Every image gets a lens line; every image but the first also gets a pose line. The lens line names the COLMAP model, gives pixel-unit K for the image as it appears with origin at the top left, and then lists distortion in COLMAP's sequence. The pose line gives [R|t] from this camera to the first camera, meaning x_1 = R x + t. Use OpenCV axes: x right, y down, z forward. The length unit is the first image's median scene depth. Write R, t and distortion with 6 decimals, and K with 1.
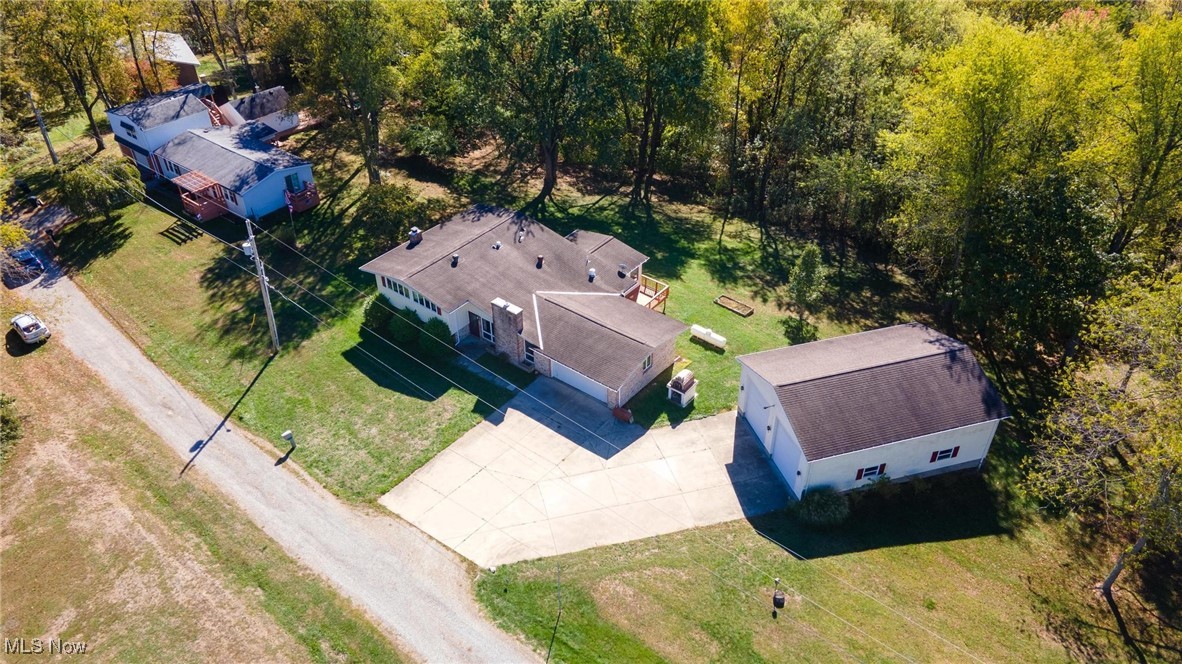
lens RADIAL K [[854.2, 0, 591.0], [0, 854.2, 332.0], [0, 0, 1]] dist [0.056551, 0.001907]
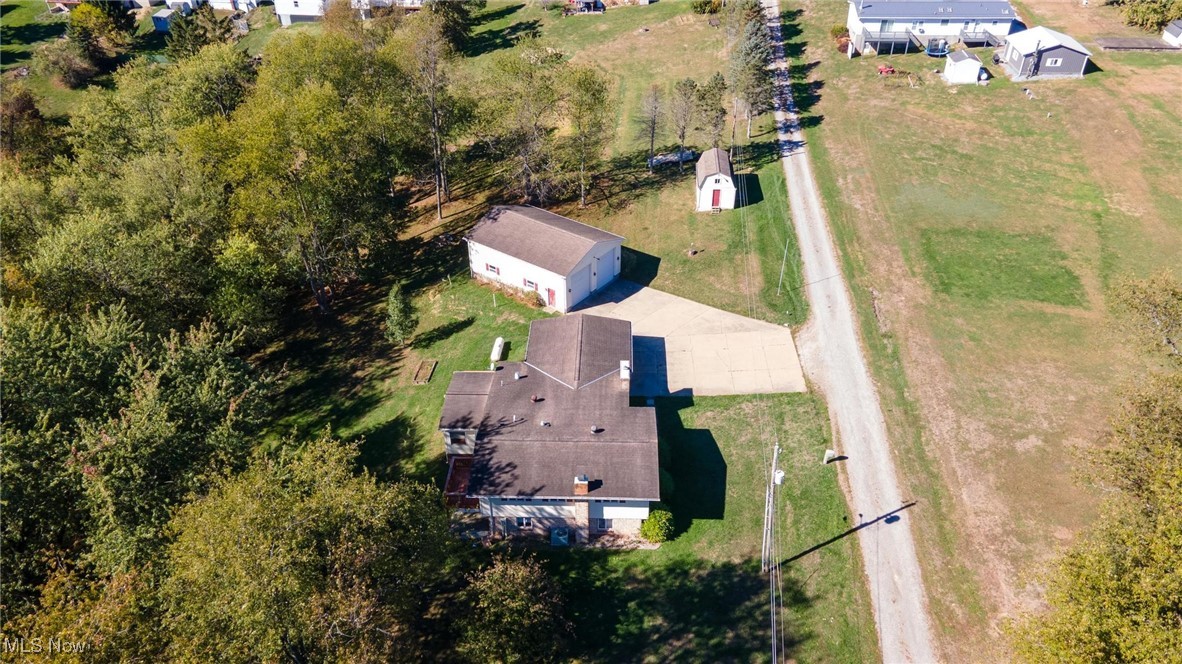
lens RADIAL K [[854.2, 0, 591.0], [0, 854.2, 332.0], [0, 0, 1]] dist [0.056551, 0.001907]
pose [[-0.590776, -0.441953, 0.675027, -0.820913], [0.499601, 0.456568, 0.736169, -0.915202], [-0.633548, 0.772155, -0.048929, 1.063407]]
